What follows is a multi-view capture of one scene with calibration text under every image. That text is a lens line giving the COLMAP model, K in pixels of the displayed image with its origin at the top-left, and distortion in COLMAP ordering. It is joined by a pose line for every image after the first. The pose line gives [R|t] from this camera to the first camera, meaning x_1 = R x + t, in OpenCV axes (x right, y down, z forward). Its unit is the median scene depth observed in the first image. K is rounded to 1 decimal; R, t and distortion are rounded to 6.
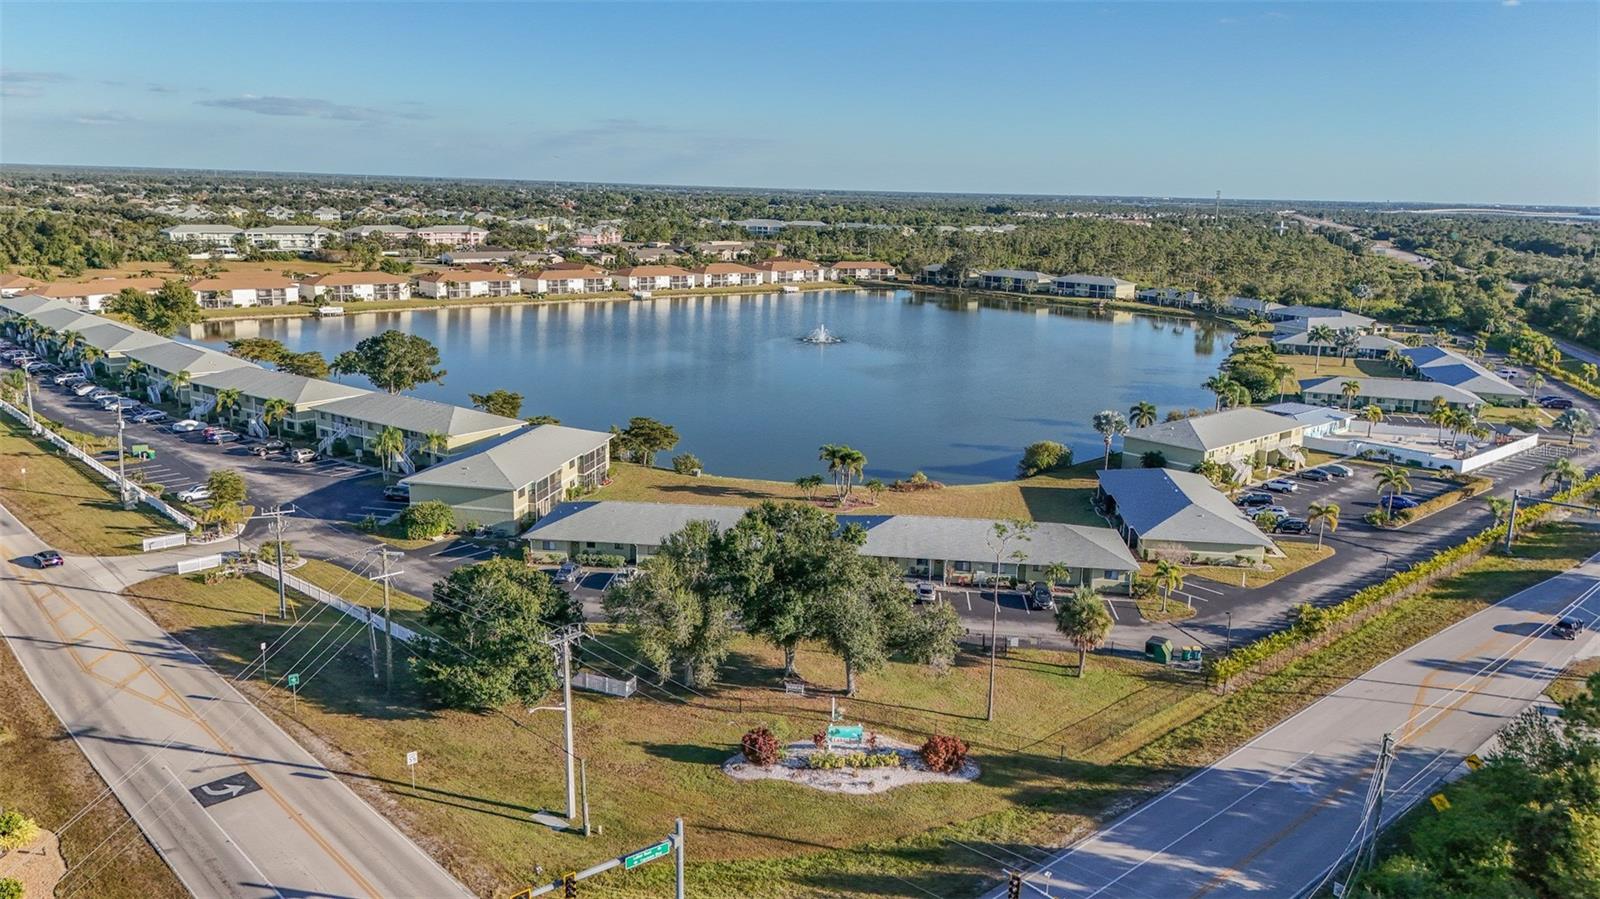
lens RADIAL K [[1174.3, 0, 811.8], [0, 1174.3, 445.1], [0, 0, 1]] dist [0.082422, -0.087378]
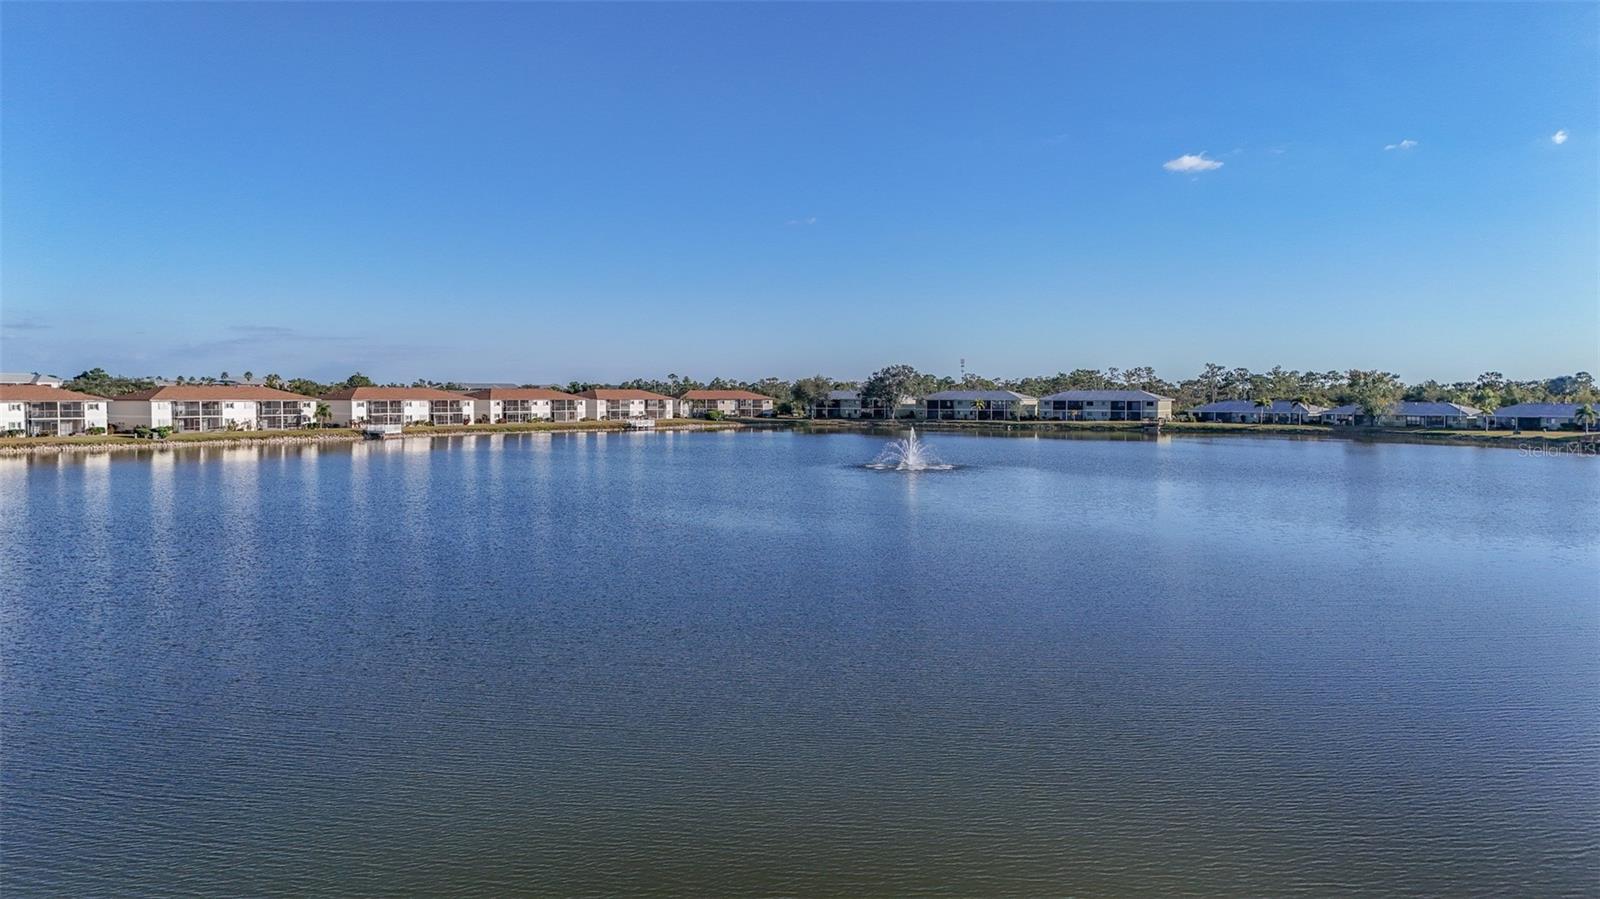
lens RADIAL K [[1174.3, 0, 809.2], [0, 1174.3, 441.3], [0, 0, 1]] dist [0.082422, -0.087378]
pose [[0.965533, -0.035217, 0.257887, -0.146714], [0.078262, 0.984235, -0.158610, -0.040366], [-0.248235, 0.173326, 0.953067, 0.697134]]
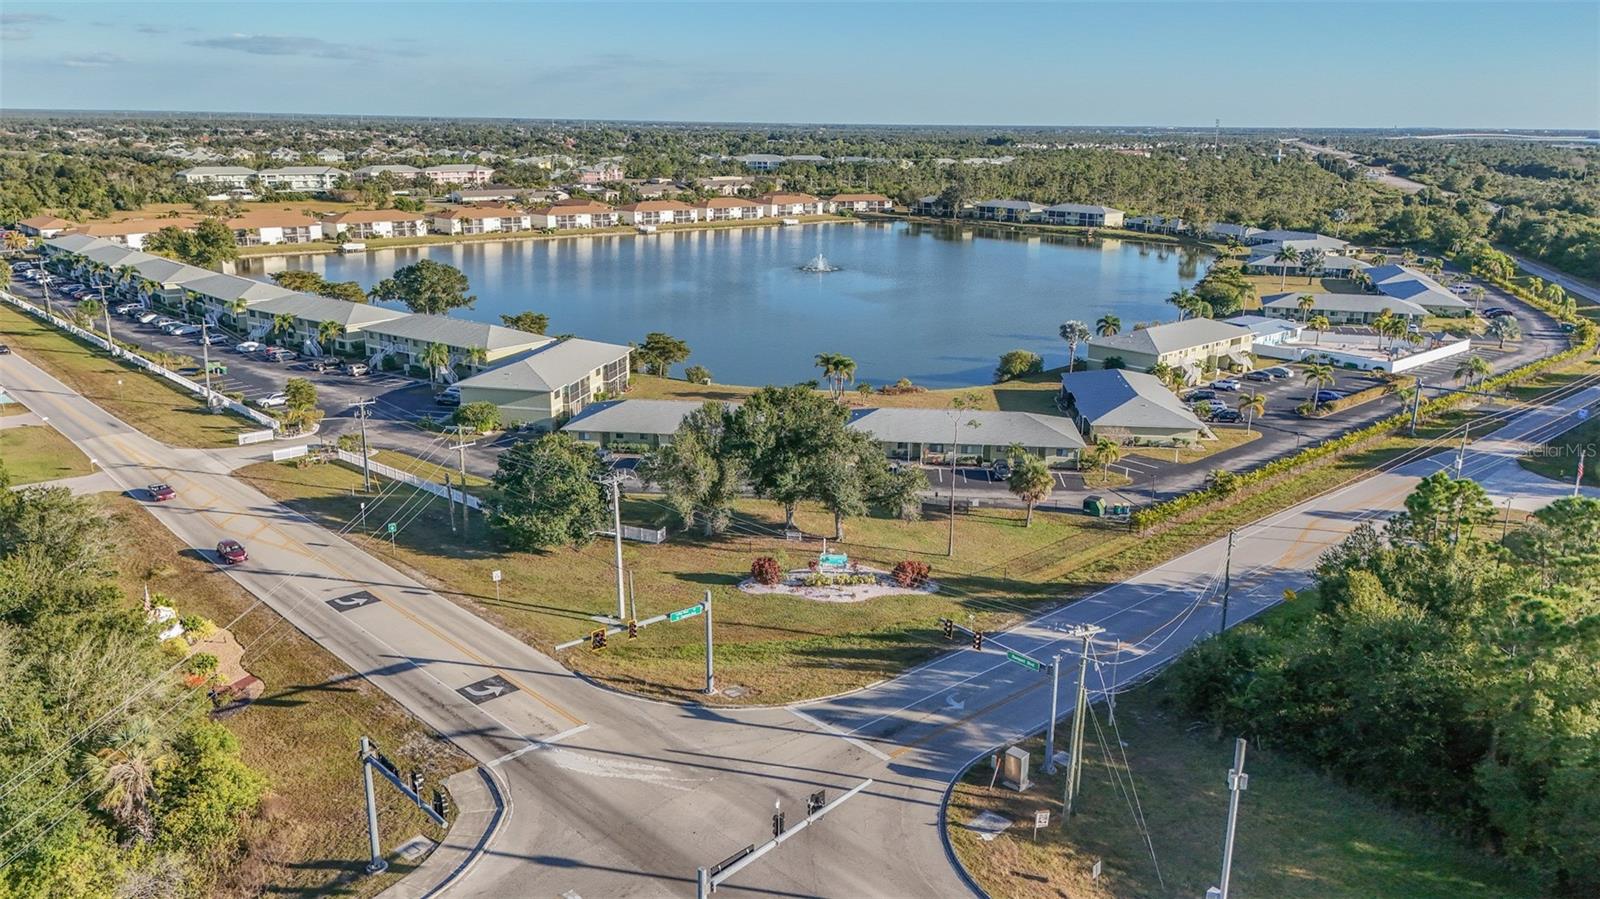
lens RADIAL K [[1174.3, 0, 812.8], [0, 1174.3, 444.7], [0, 0, 1]] dist [0.082422, -0.087378]
pose [[0.999905, -0.013463, -0.002928, 0.003331], [0.013596, 0.998569, 0.051725, 0.015681], [0.002227, -0.051760, 0.998657, -0.072791]]
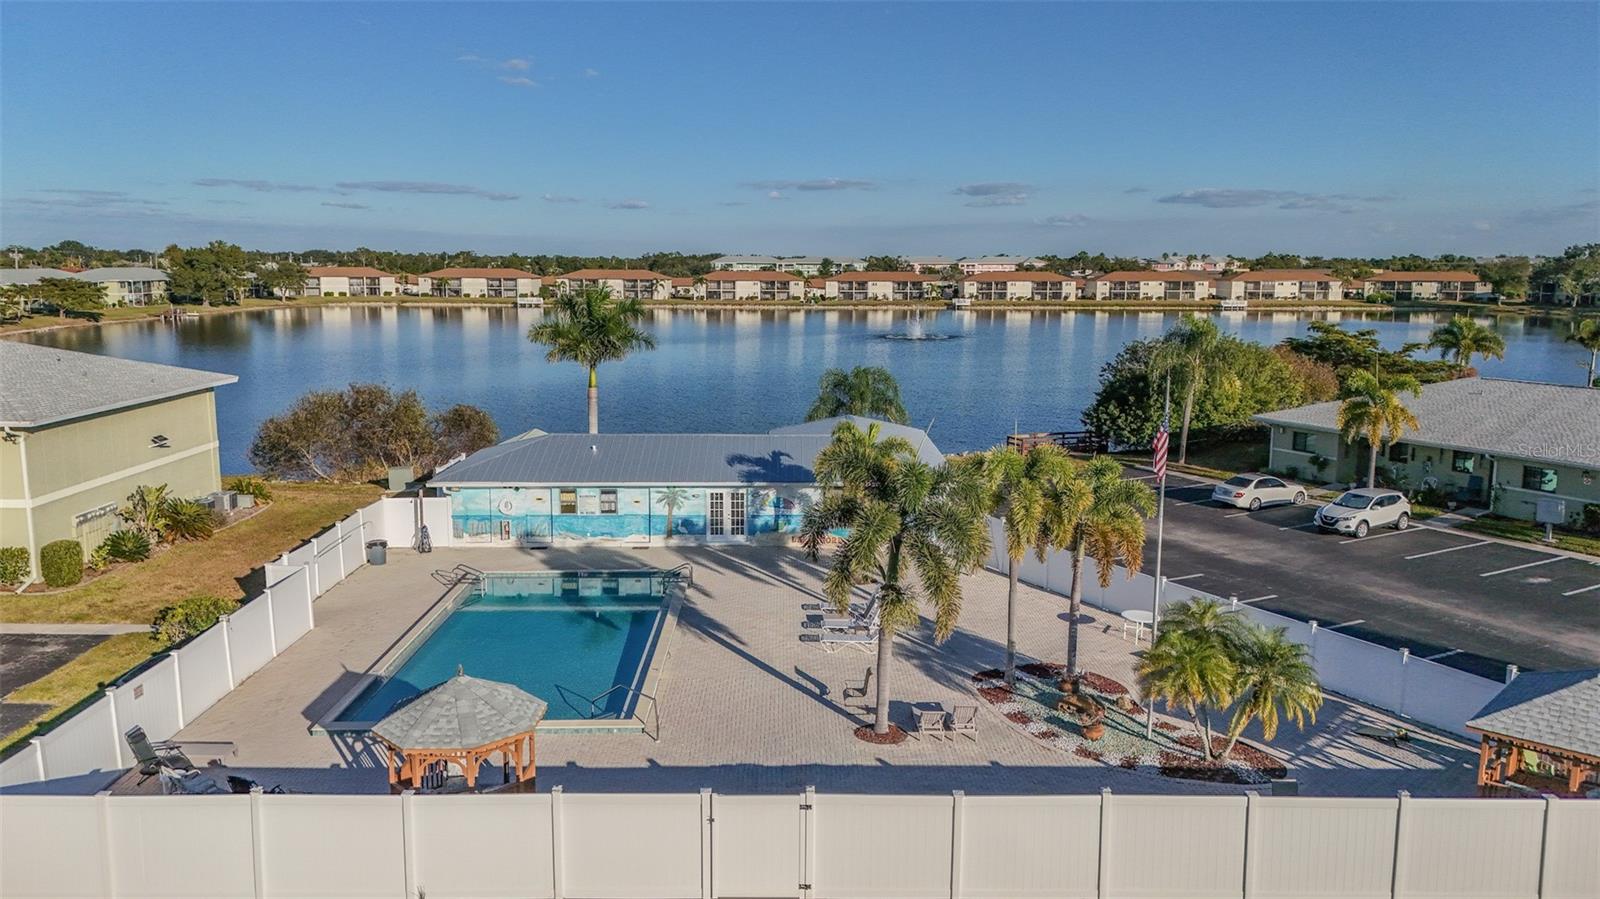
lens RADIAL K [[1174.3, 0, 806.9], [0, 1174.3, 446.9], [0, 0, 1]] dist [0.082422, -0.087378]
pose [[0.739900, 0.082104, -0.667688, 0.420565], [-0.128368, 0.991518, -0.020326, -0.017196], [0.660356, 0.100749, 0.744164, 0.600161]]
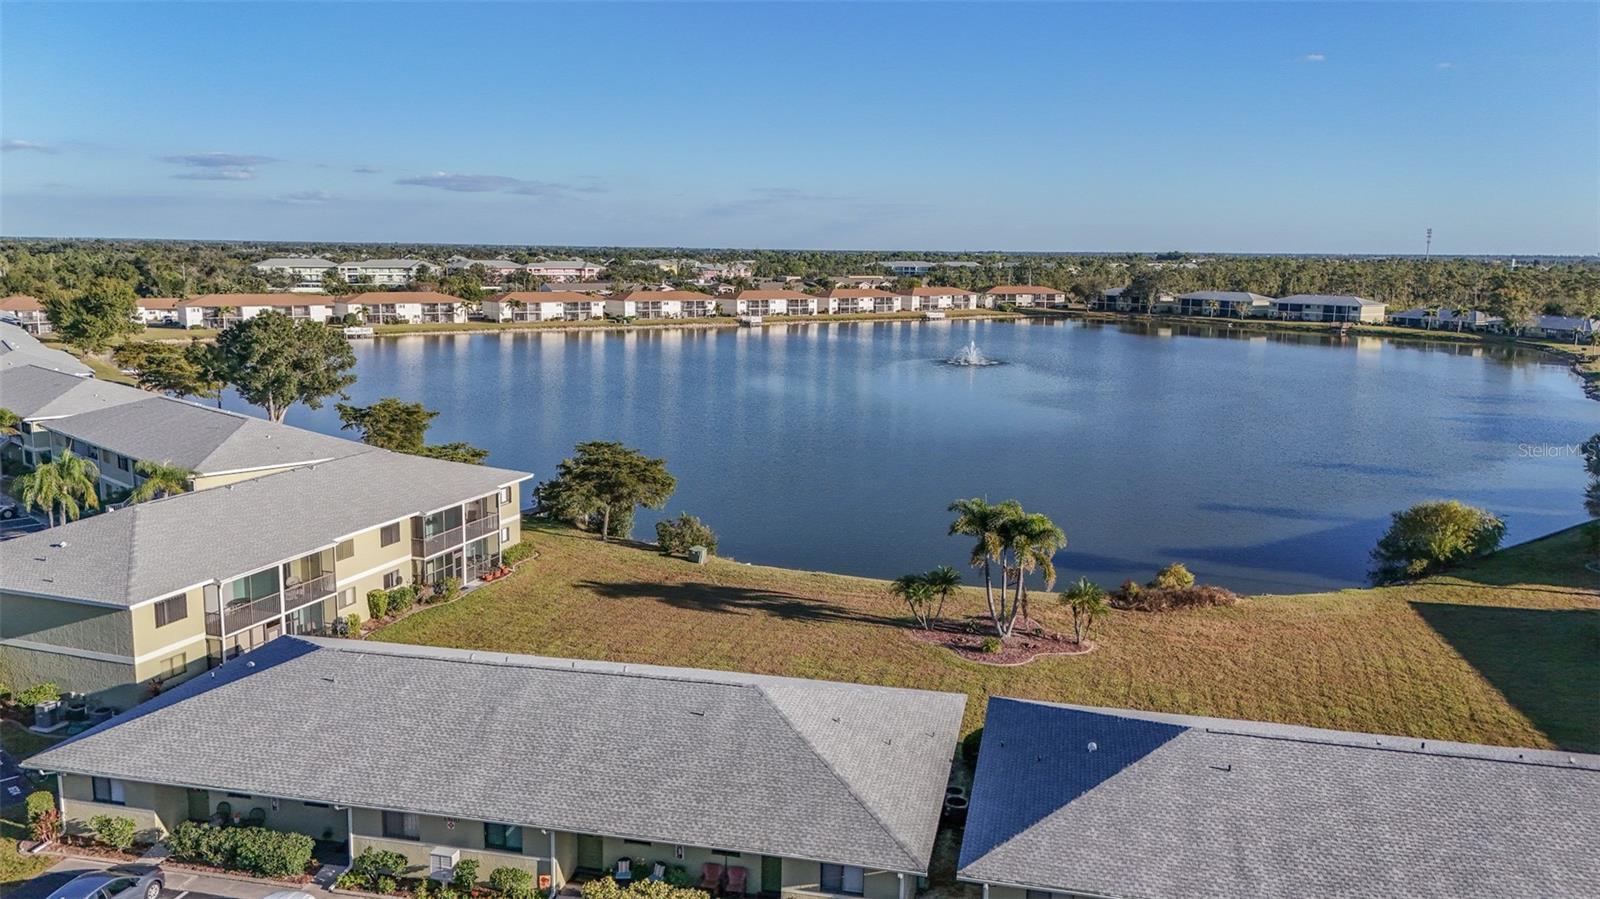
lens RADIAL K [[1174.3, 0, 807.7], [0, 1174.3, 455.5], [0, 0, 1]] dist [0.082422, -0.087378]
pose [[0.991080, 0.007893, -0.133036, 0.006358], [-0.013730, 0.998980, -0.043013, 0.001566], [0.132561, 0.044456, 0.990177, 0.301200]]
